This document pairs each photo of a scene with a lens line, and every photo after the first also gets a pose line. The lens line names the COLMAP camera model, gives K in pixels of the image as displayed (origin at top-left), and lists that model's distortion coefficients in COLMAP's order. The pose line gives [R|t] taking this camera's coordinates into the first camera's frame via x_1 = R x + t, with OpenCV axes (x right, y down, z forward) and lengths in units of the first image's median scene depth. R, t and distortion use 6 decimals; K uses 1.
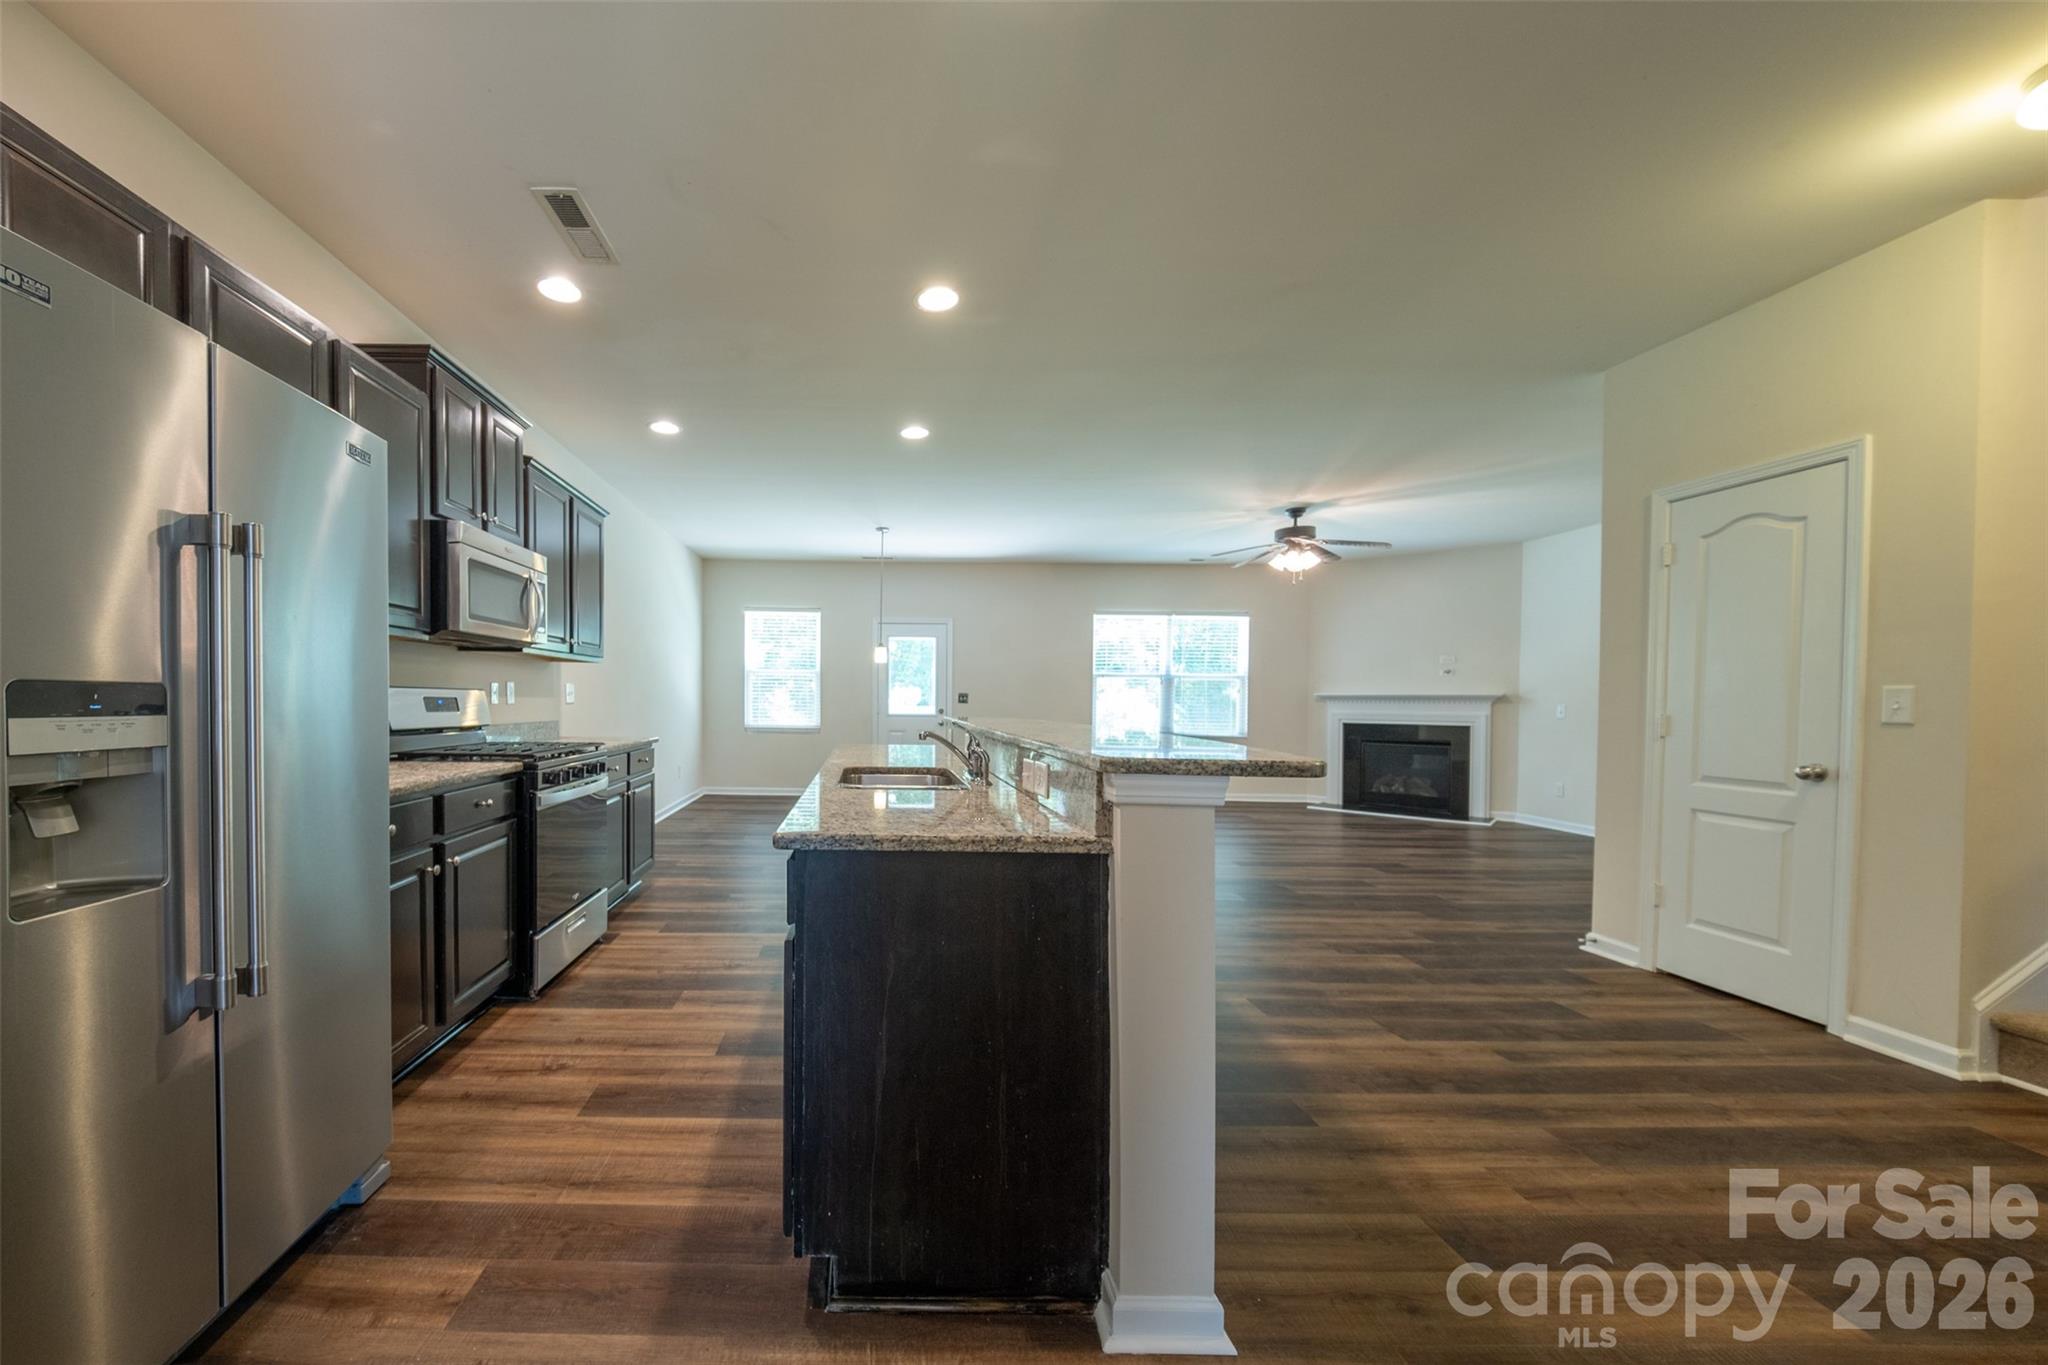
lens RADIAL K [[761.1, 0, 871.0], [0, 761.1, 714.3], [0, 0, 1]] dist [0.011412, -0.005880]
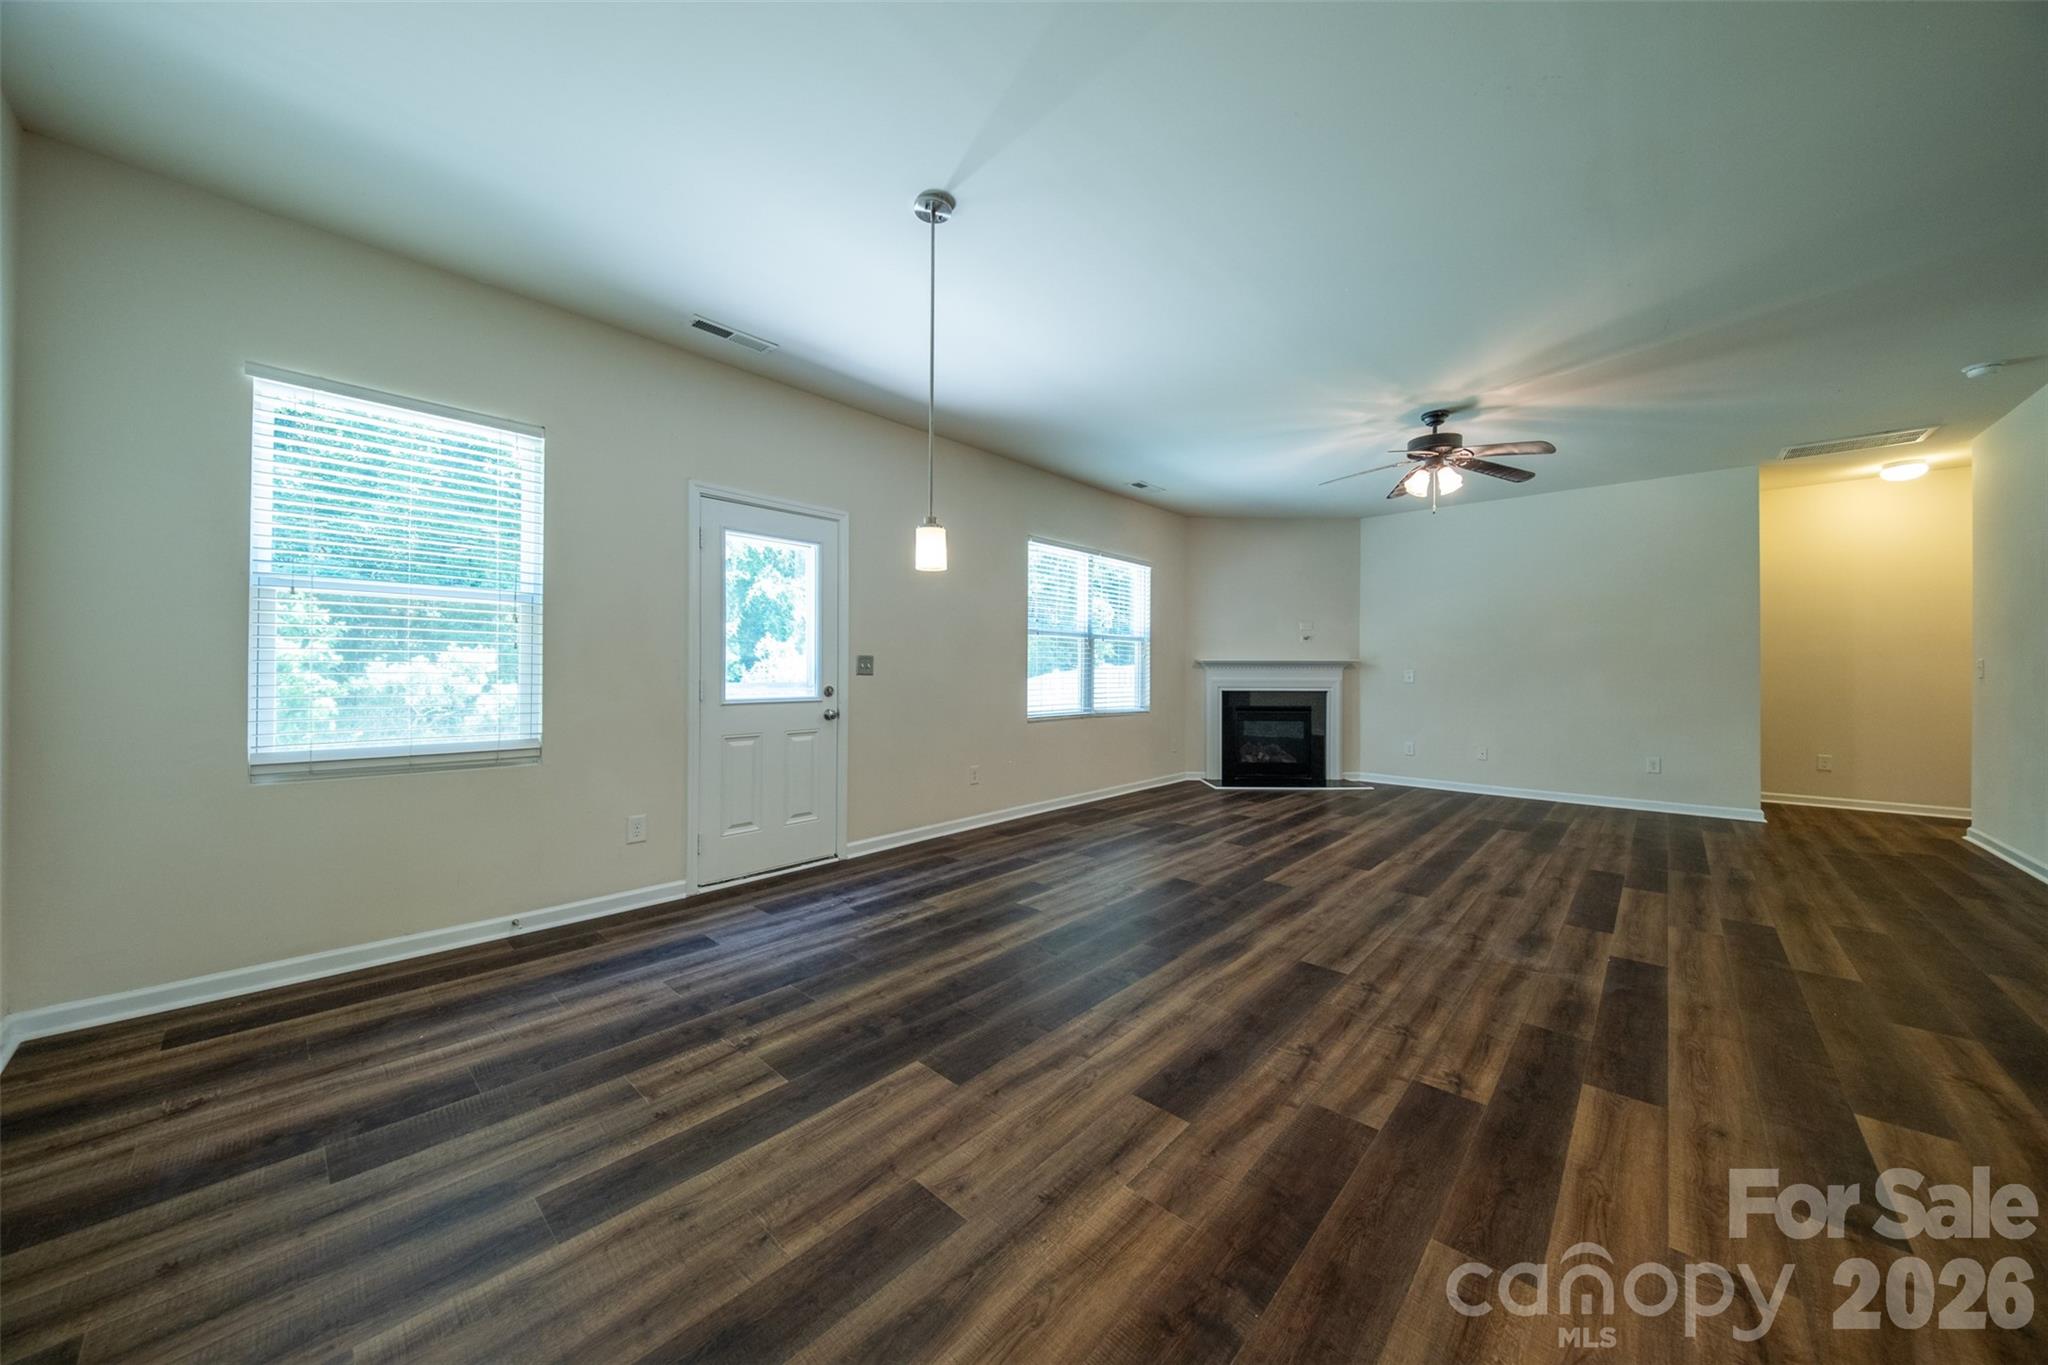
lens RADIAL K [[701.3, 0, 1021.0], [0, 701.3, 663.0], [0, 0, 1]] dist [0.043334, -0.026719]
pose [[0.676689, -0.000199, 0.736269, -0.420766], [0.017173, 0.999732, -0.015512, -0.032748], [-0.736068, 0.023141, 0.676511, 1.464410]]
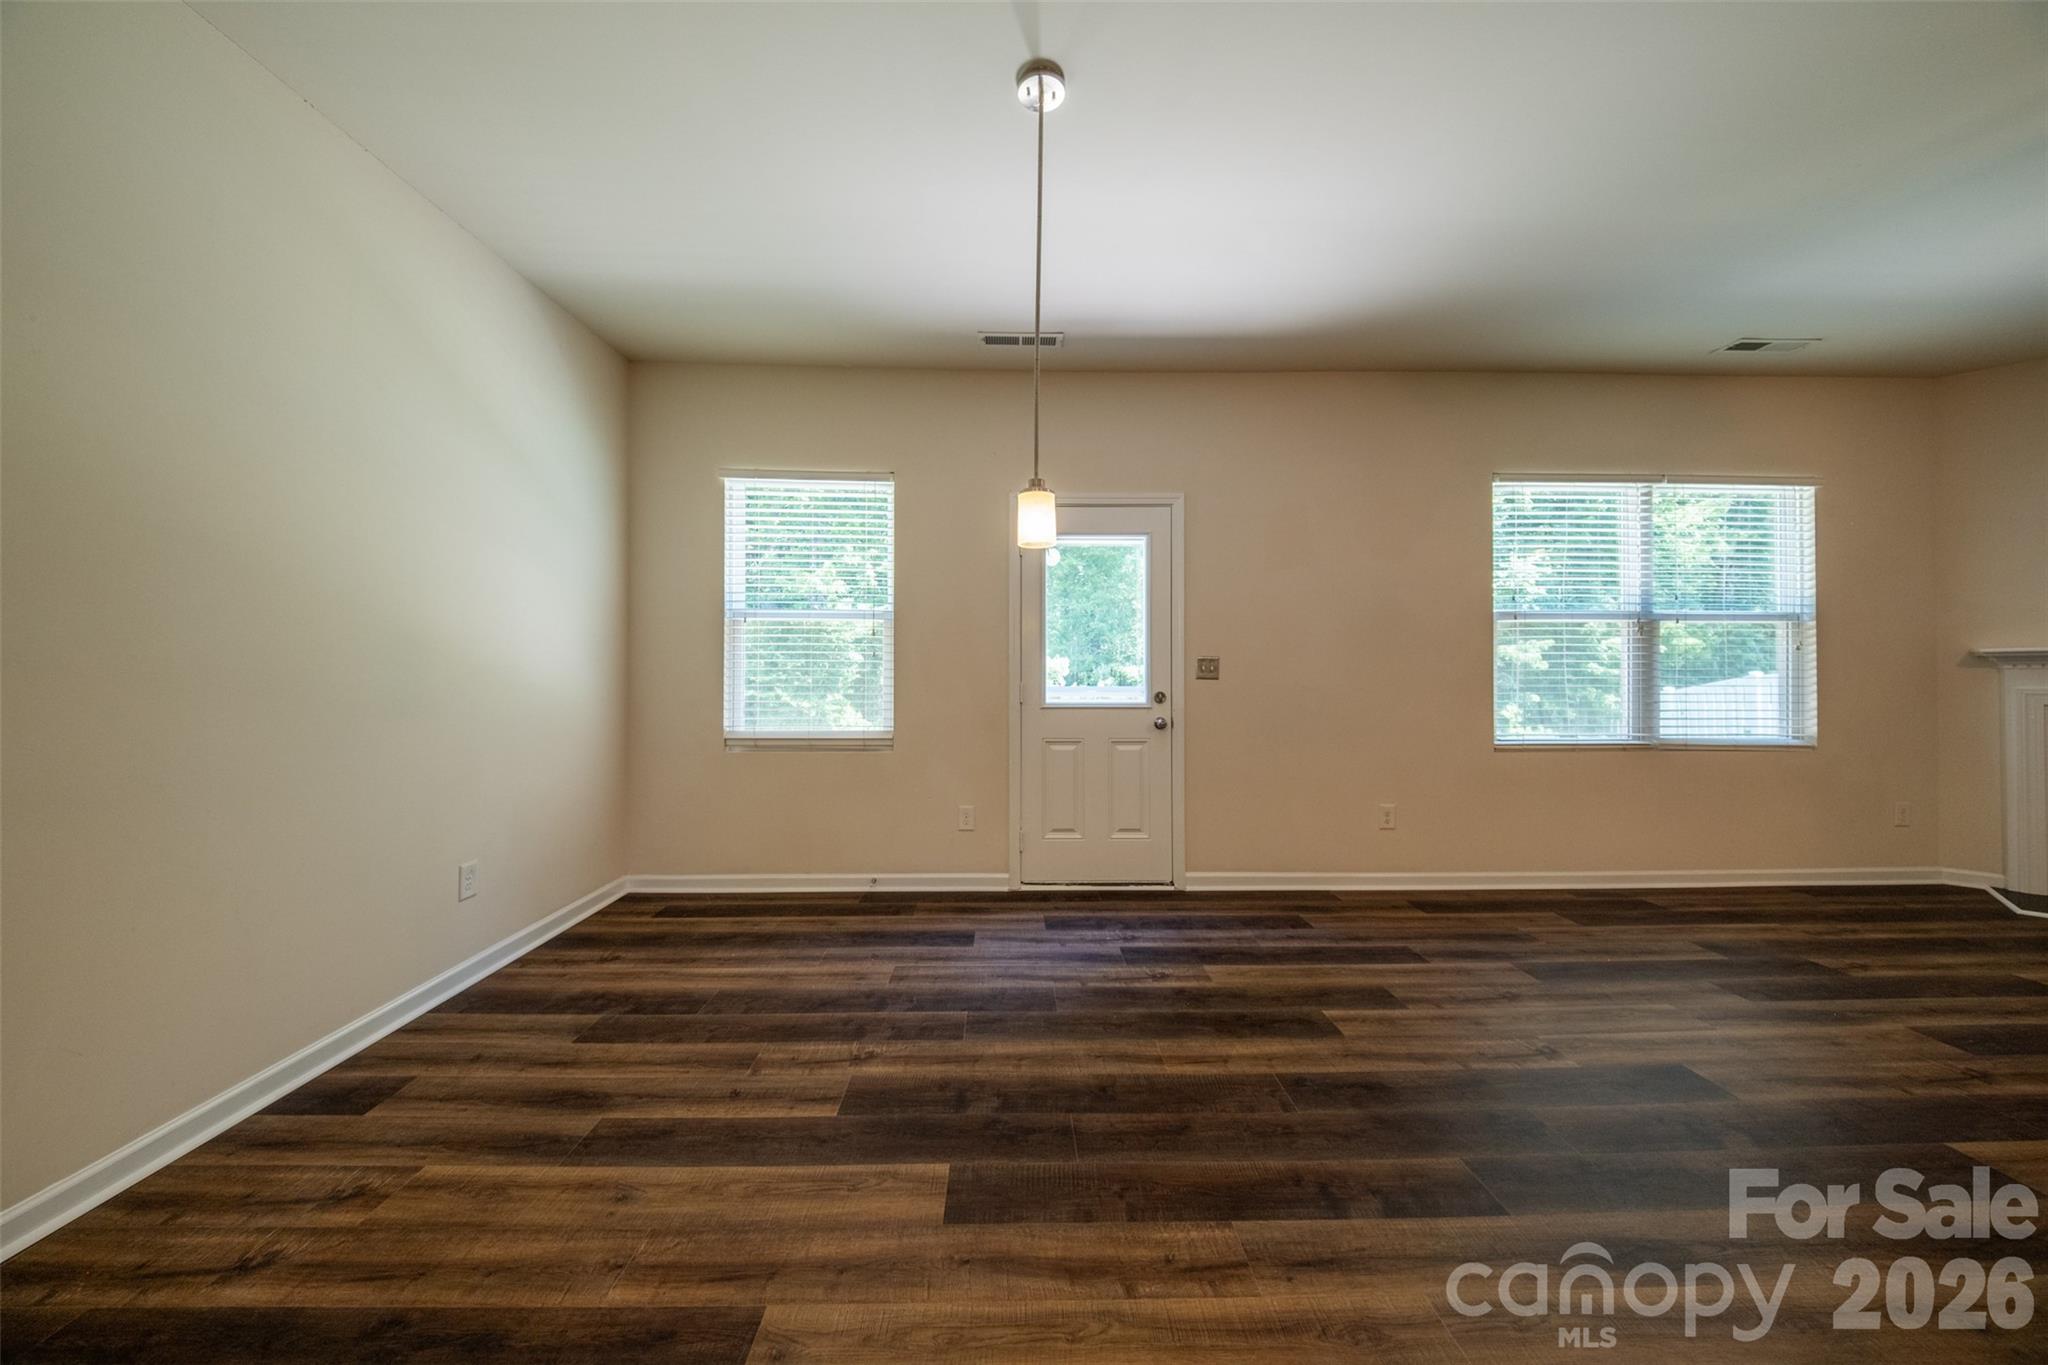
lens RADIAL K [[701.3, 0, 1021.0], [0, 701.3, 663.0], [0, 0, 1]] dist [0.043334, -0.026719]
pose [[0.999847, -0.010271, 0.014180, 0.006467], [0.010660, 0.999560, -0.027663, -0.033849], [-0.013890, 0.027810, 0.999517, 1.448326]]
